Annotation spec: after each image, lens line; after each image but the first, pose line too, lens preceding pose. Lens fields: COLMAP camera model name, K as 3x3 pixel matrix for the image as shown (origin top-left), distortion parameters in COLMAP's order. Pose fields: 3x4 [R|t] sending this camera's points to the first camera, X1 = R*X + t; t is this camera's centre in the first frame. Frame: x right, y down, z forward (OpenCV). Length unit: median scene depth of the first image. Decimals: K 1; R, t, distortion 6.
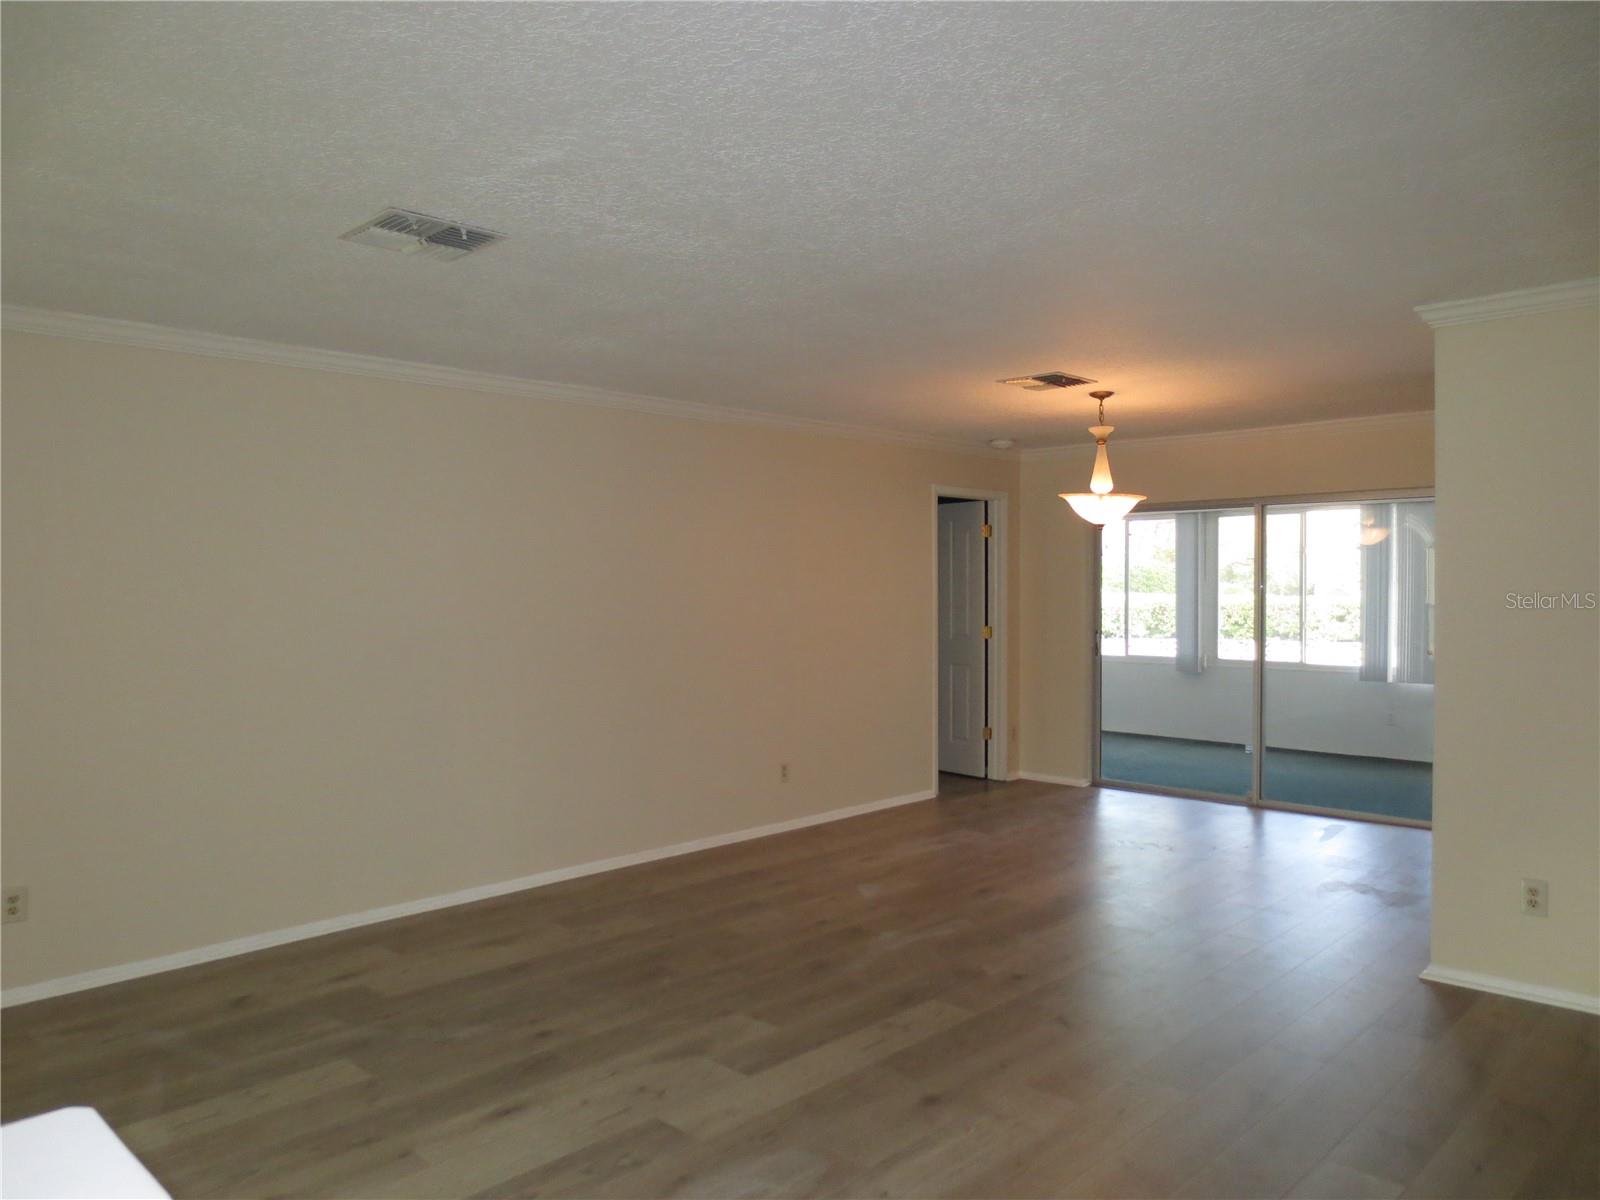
lens RADIAL K [[1132.2, 0, 801.8], [0, 1132.2, 611.7], [0, 0, 1]] dist [-0.035277, 0.017907]
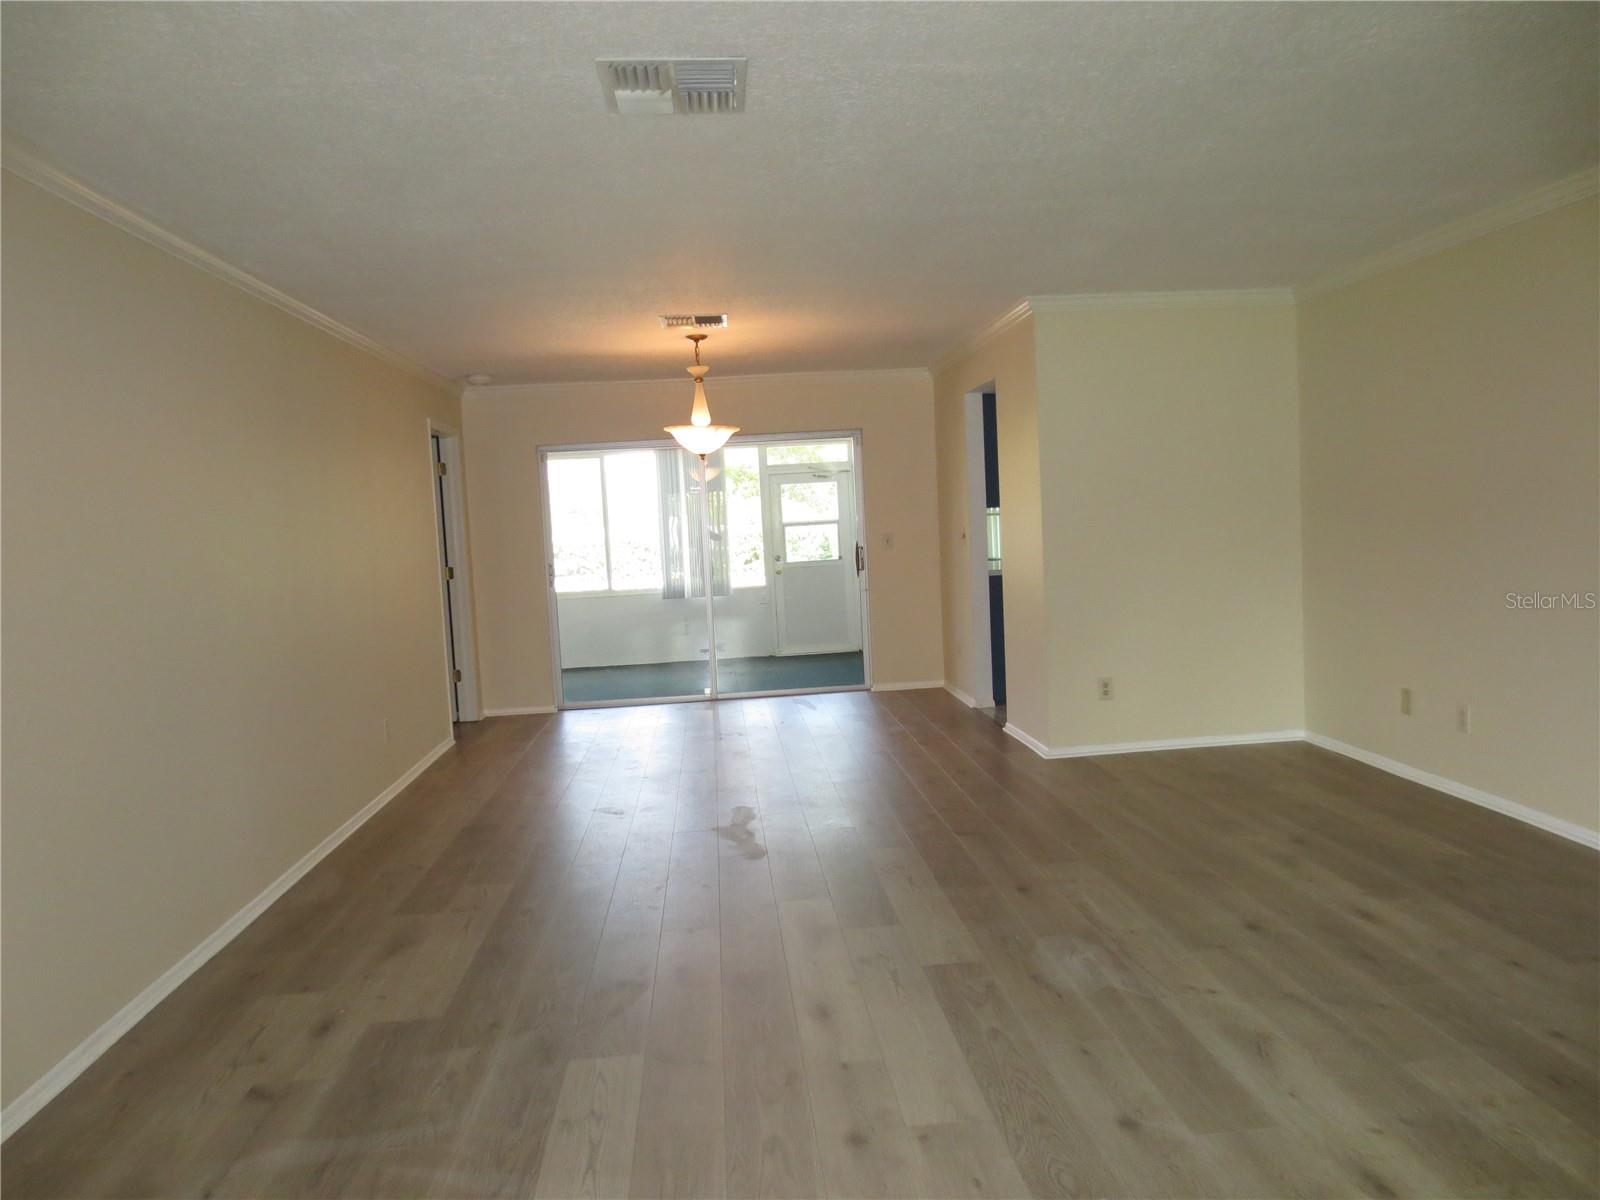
lens RADIAL K [[1132.2, 0, 801.4], [0, 1132.2, 598.1], [0, 0, 1]] dist [-0.035277, 0.017907]
pose [[0.659990, -0.082792, 0.746698, -0.580322], [0.066809, 0.996439, 0.051431, 0.016294], [-0.748298, 0.015942, 0.663172, 0.204803]]
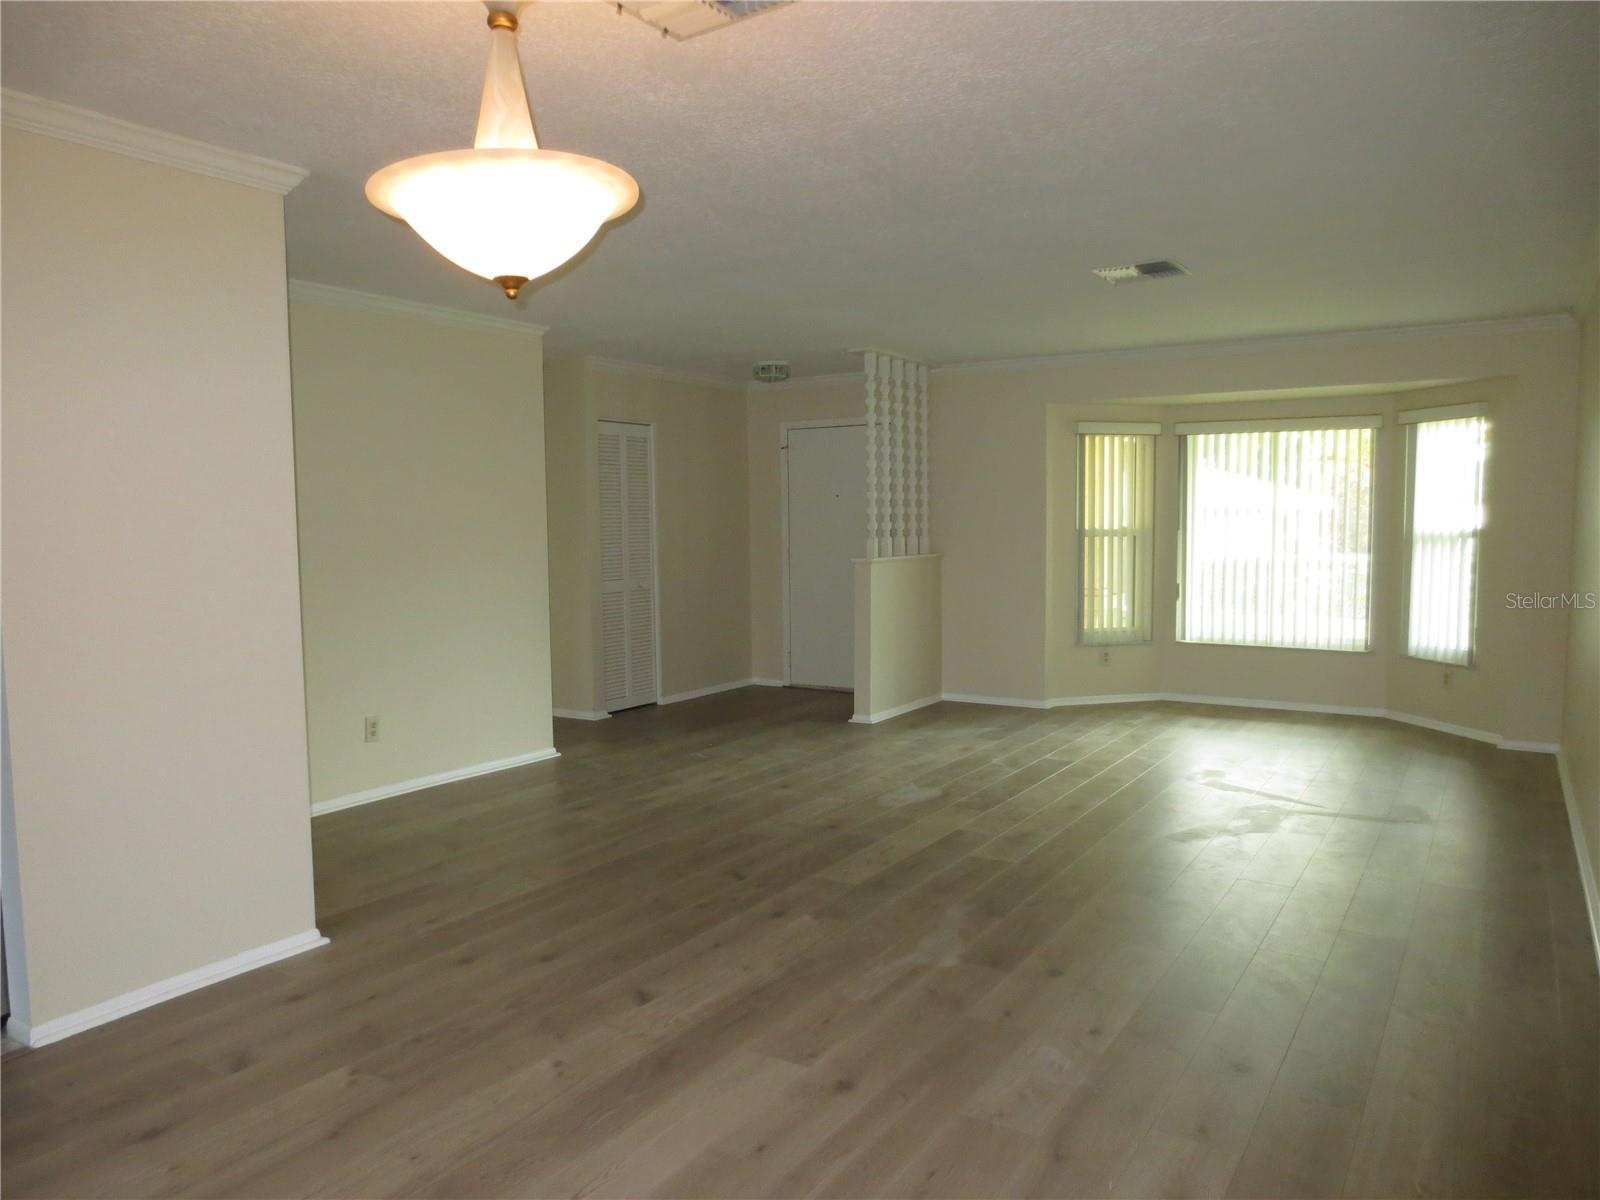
lens RADIAL K [[1132.2, 0, 790.1], [0, 1132.2, 610.6], [0, 0, 1]] dist [-0.035277, 0.017907]
pose [[-0.980161, 0.022398, -0.196931, 0.286007], [0.001640, 0.994477, 0.104944, -0.019178], [0.198194, 0.102539, -0.974785, 1.497284]]
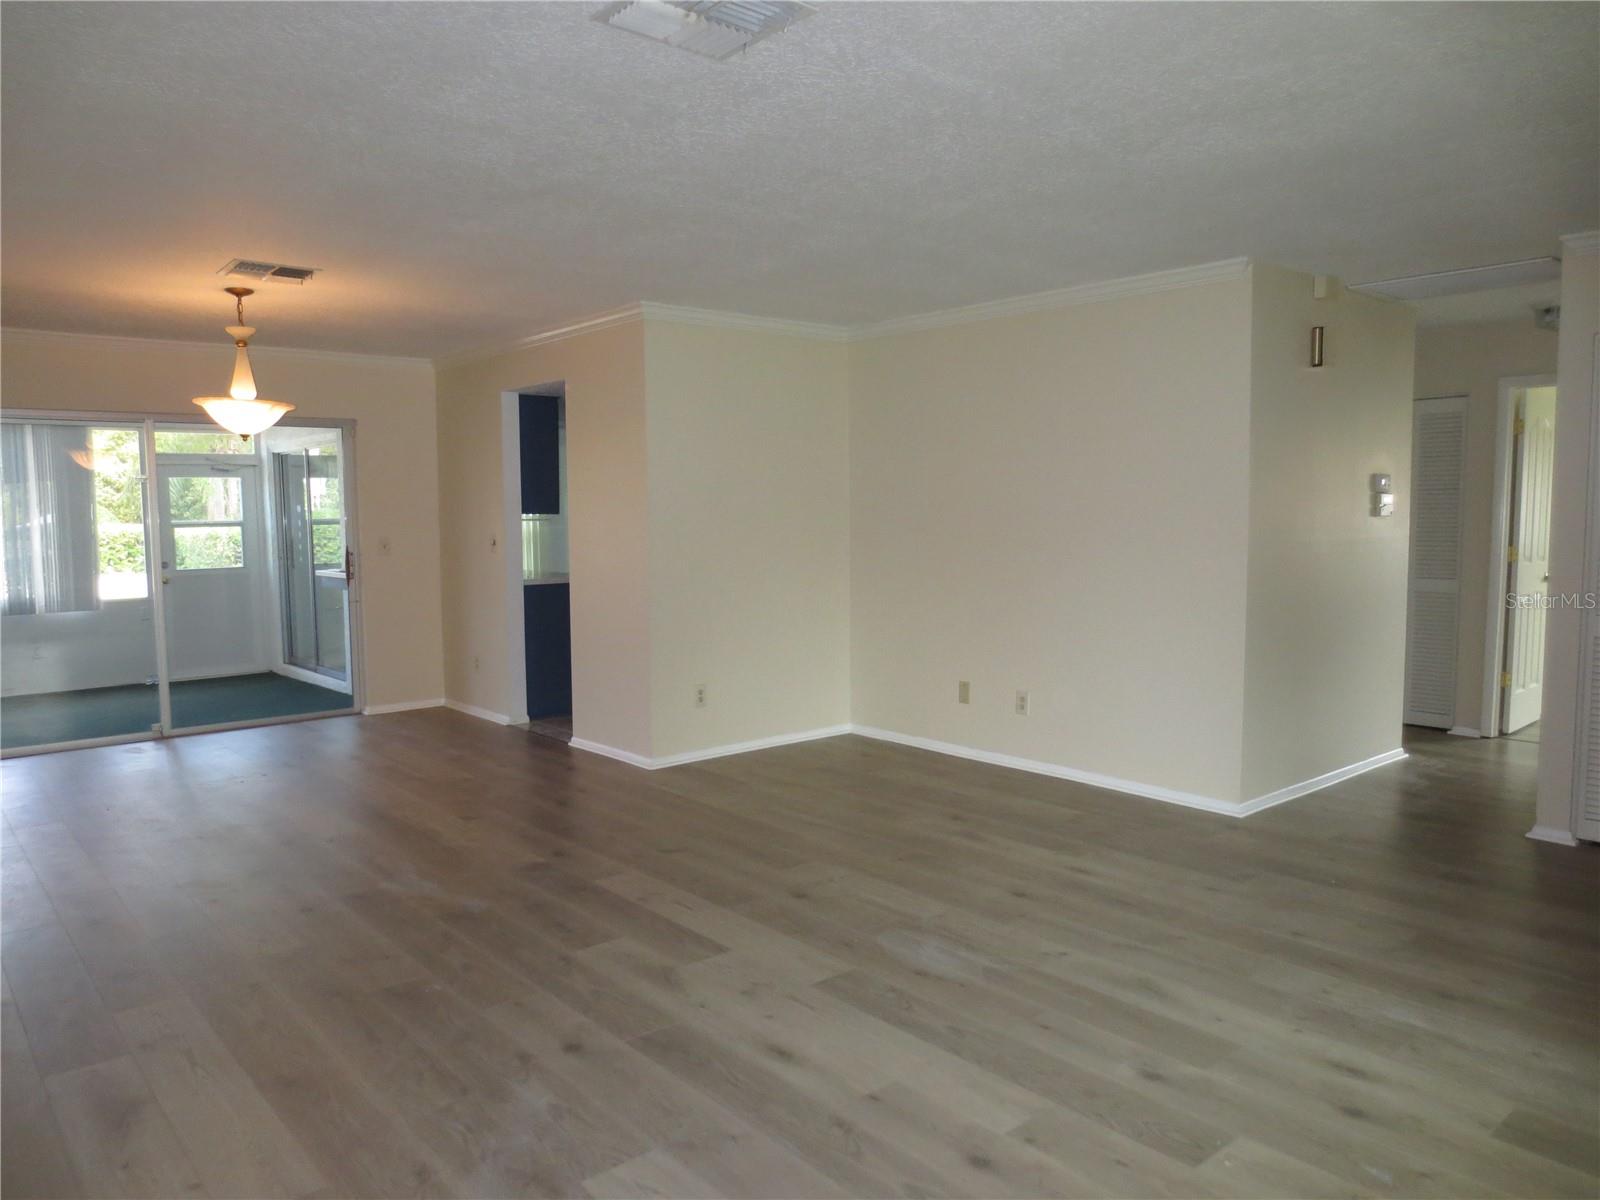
lens RADIAL K [[1132.2, 0, 790.0], [0, 1132.2, 600.3], [0, 0, 1]] dist [-0.035277, 0.017907]
pose [[0.104551, -0.077965, 0.991459, -0.672094], [0.034354, 0.996611, 0.074747, 0.004705], [-0.993926, 0.026246, 0.106875, 0.519698]]
